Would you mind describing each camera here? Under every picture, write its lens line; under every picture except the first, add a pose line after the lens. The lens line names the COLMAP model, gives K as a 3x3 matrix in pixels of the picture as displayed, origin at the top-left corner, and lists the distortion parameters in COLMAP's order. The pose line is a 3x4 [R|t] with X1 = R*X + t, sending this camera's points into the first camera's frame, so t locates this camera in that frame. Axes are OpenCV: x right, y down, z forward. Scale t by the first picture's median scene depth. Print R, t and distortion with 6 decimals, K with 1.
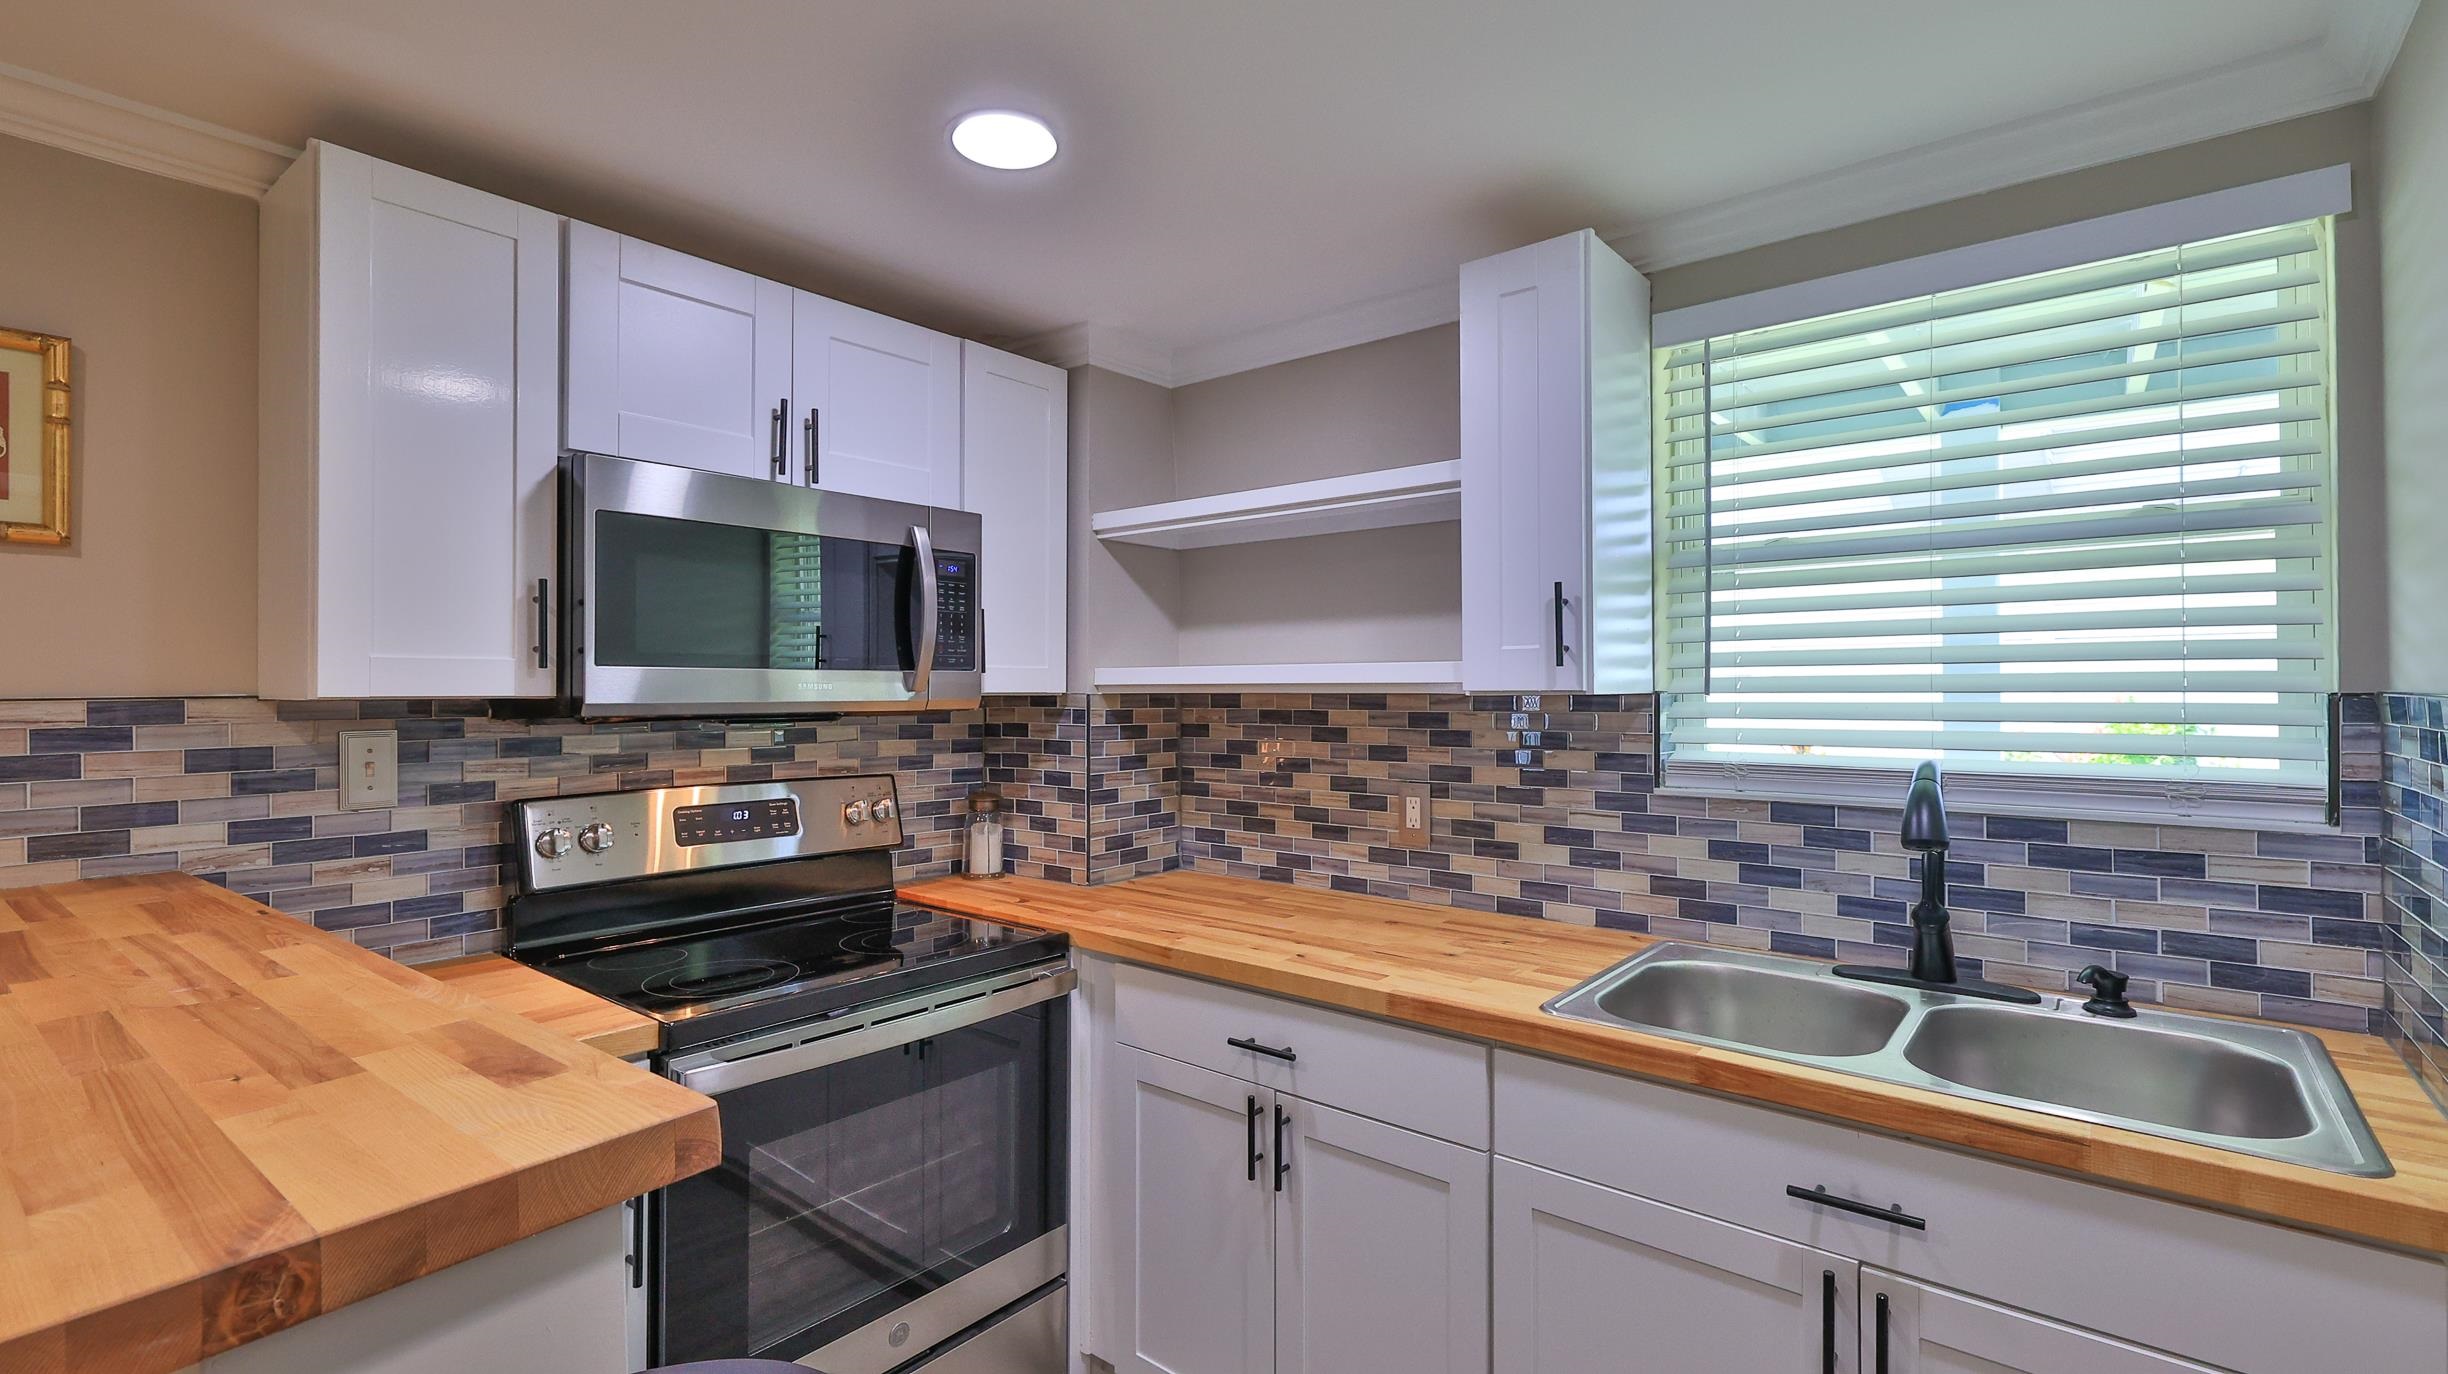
lens RADIAL K [[1093.1, 0, 1216.7], [0, 1093.1, 682.9], [0, 0, 1]] dist [-0.000533, -0.000881]
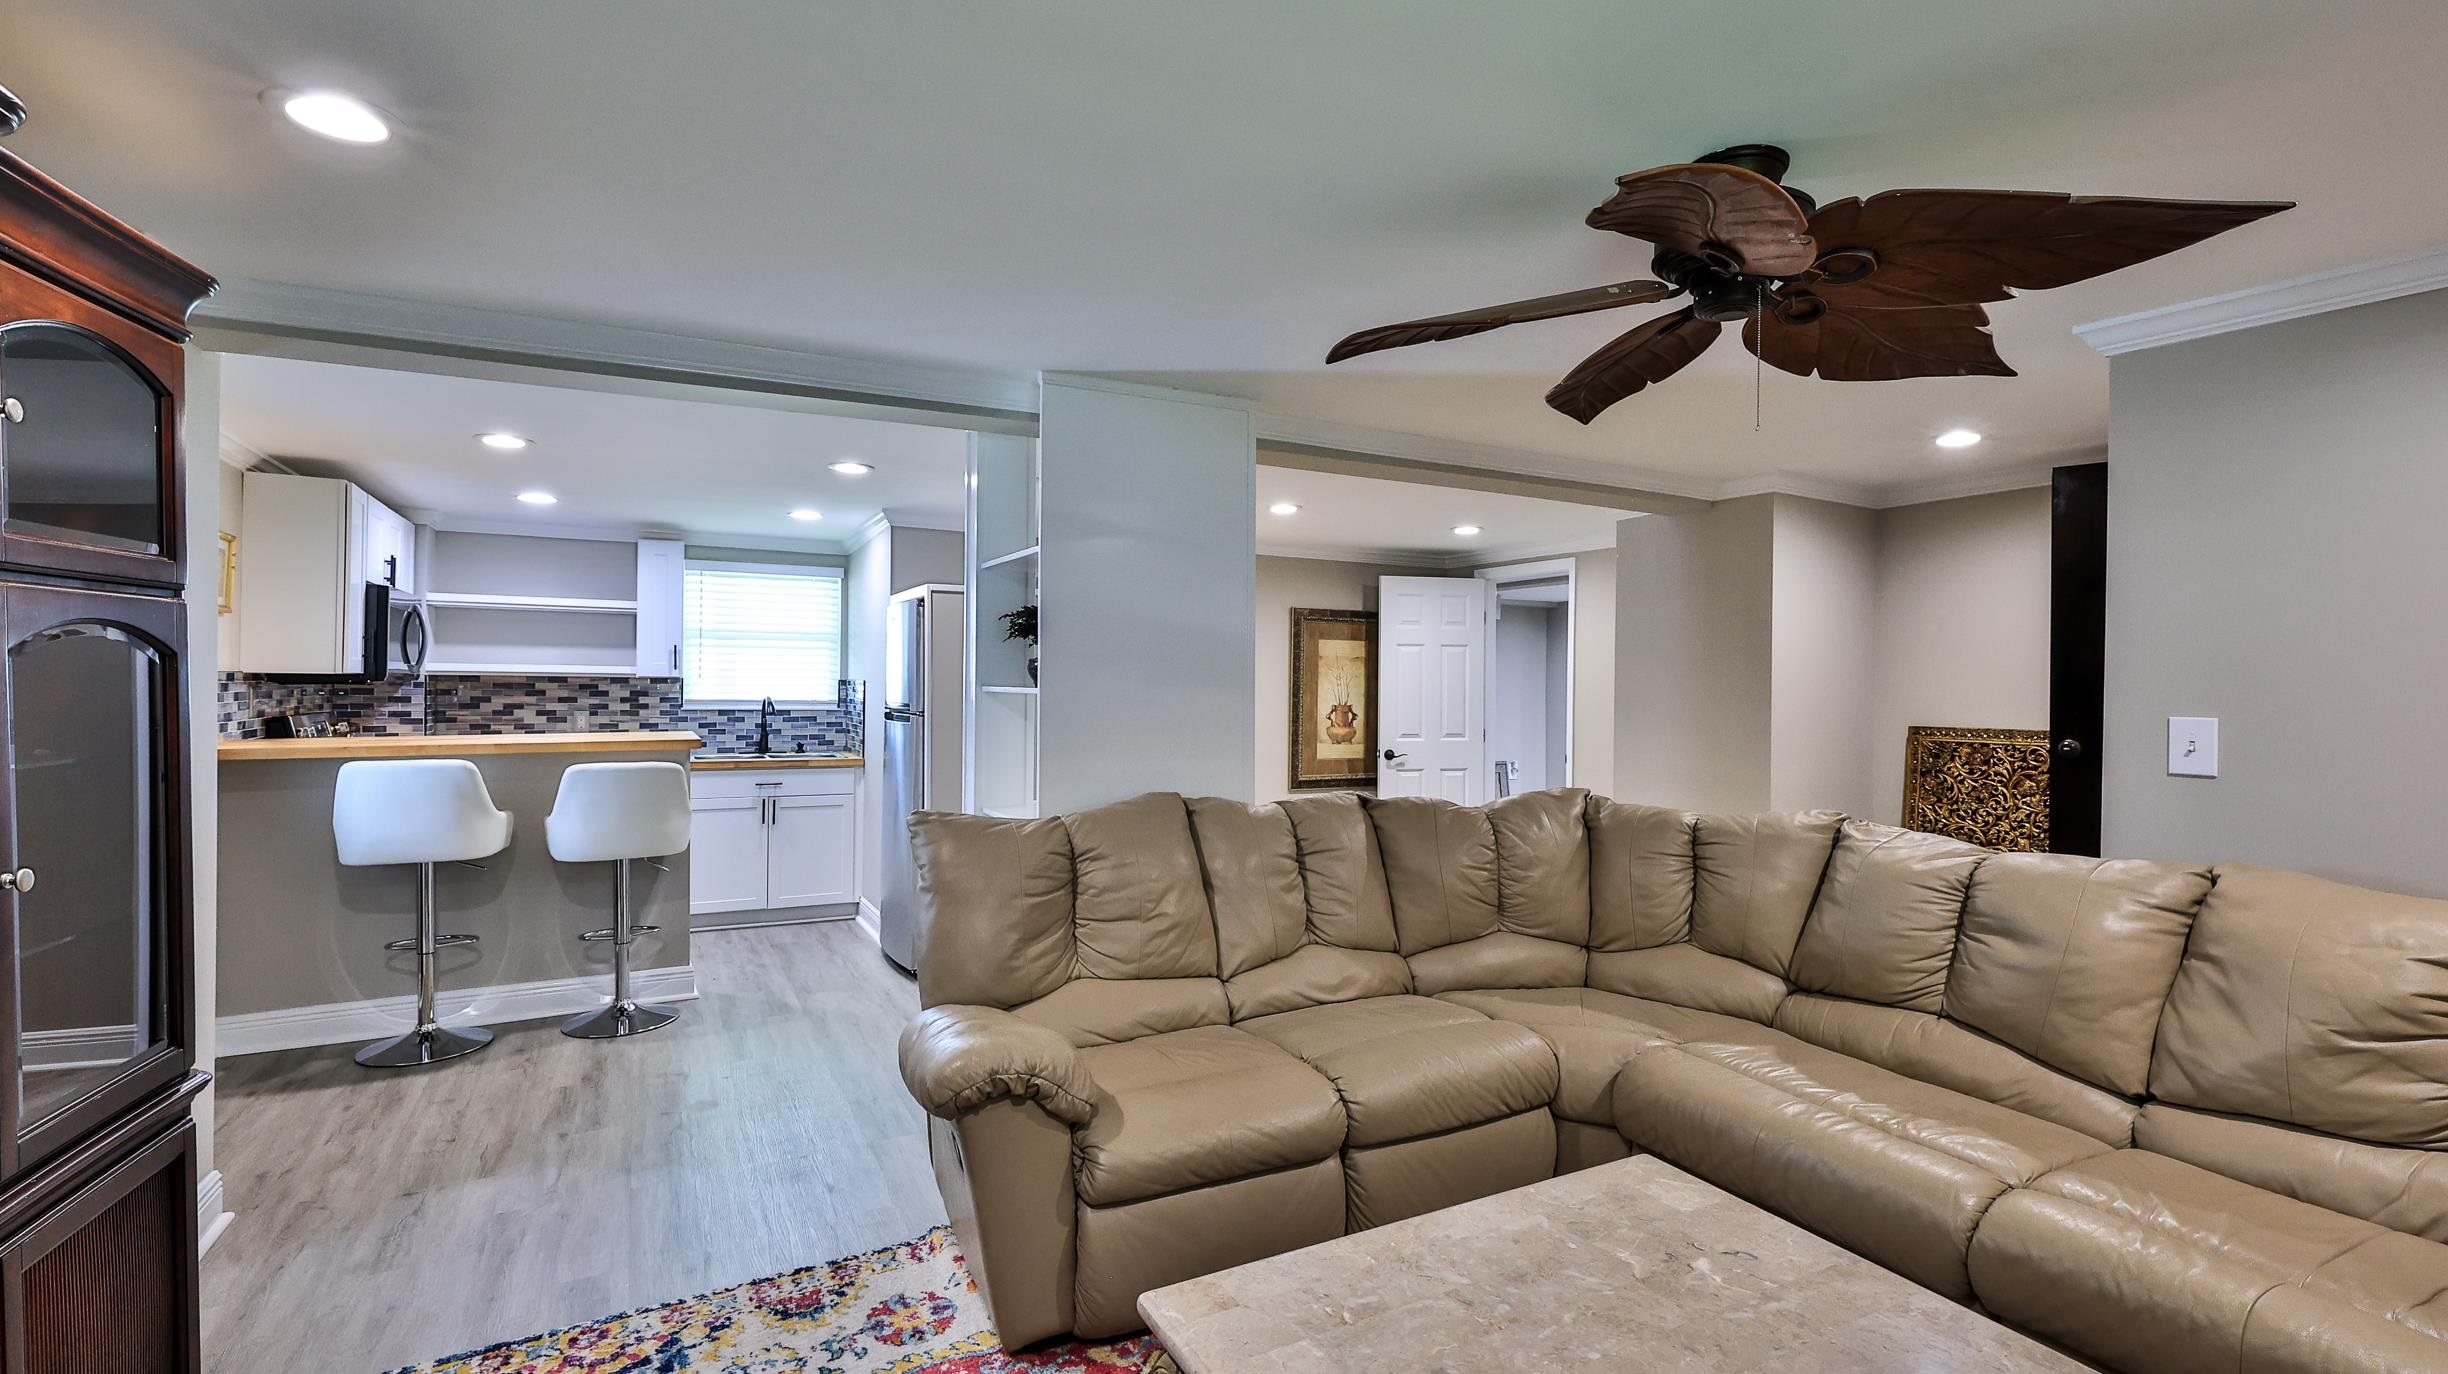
lens RADIAL K [[1093.1, 0, 1213.1], [0, 1093.1, 689.9], [0, 0, 1]] dist [-0.000533, -0.000881]
pose [[0.363313, 0.005449, 0.931651, -1.889061], [-0.018136, 0.999835, 0.001224, 0.011644], [-0.931491, -0.017341, 0.363352, -1.505779]]
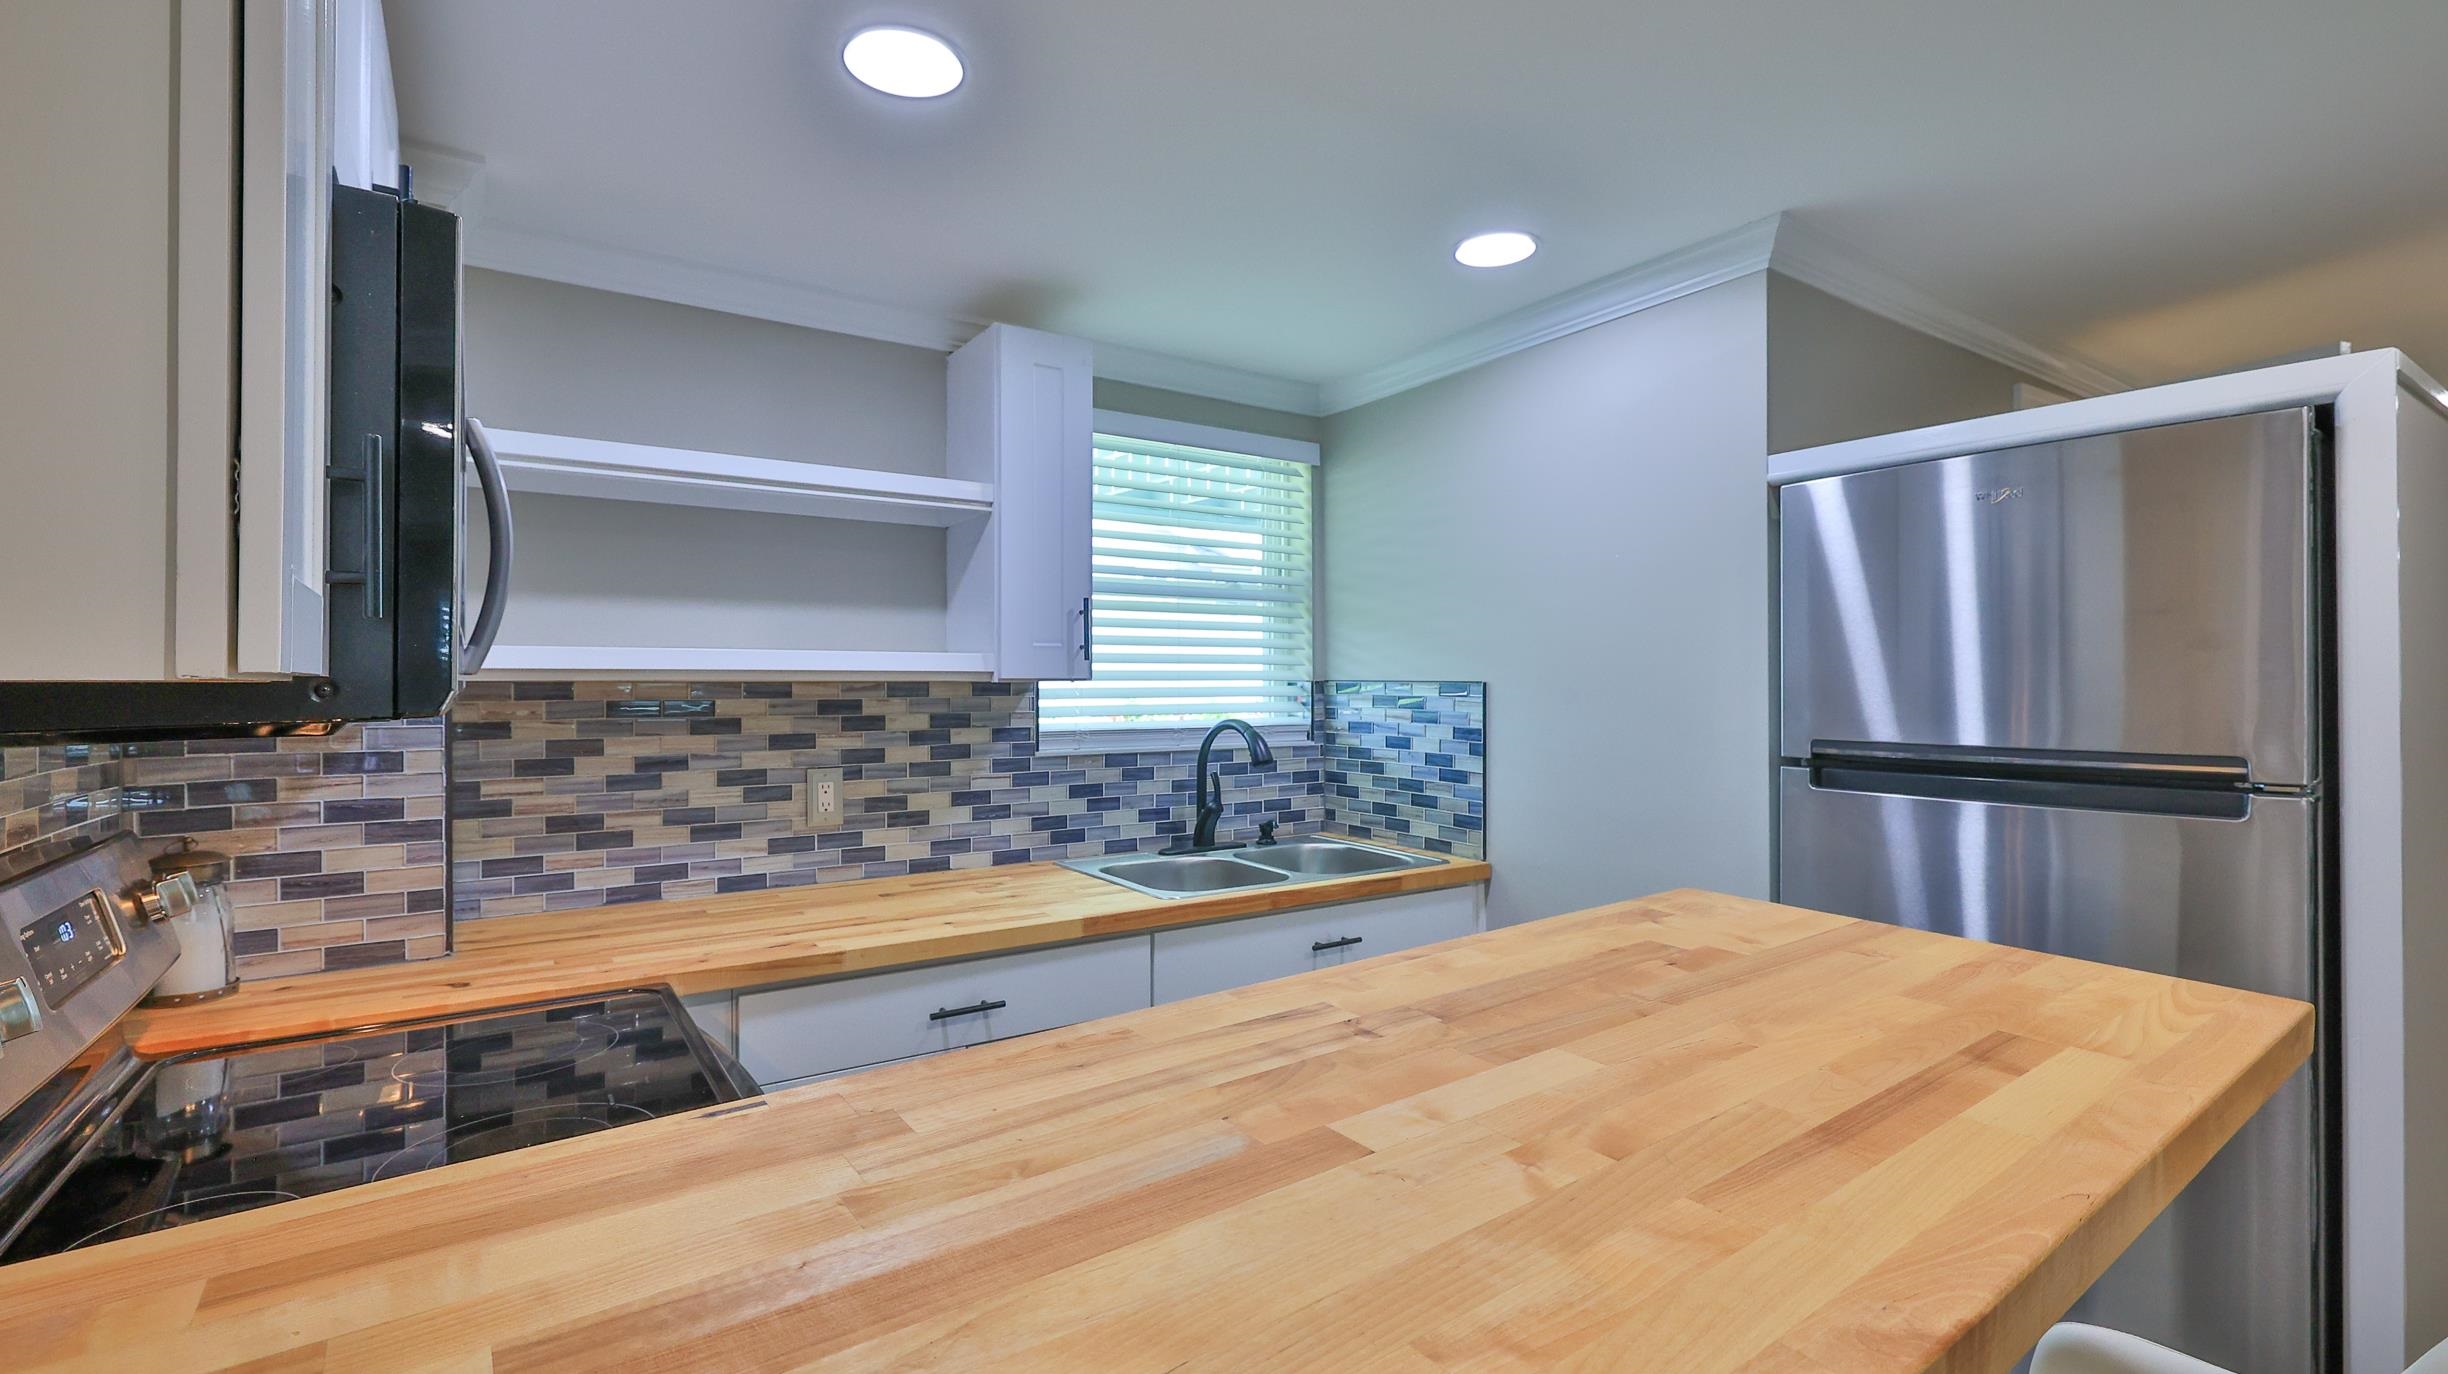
lens RADIAL K [[1093.1, 0, 1225.3], [0, 1093.1, 697.0], [0, 0, 1]] dist [-0.000533, -0.000881]
pose [[0.252432, -0.009485, 0.967568, -0.792840], [-0.006296, 0.999915, 0.011445, 0.011381], [-0.967594, -0.008980, 0.252350, 0.414678]]
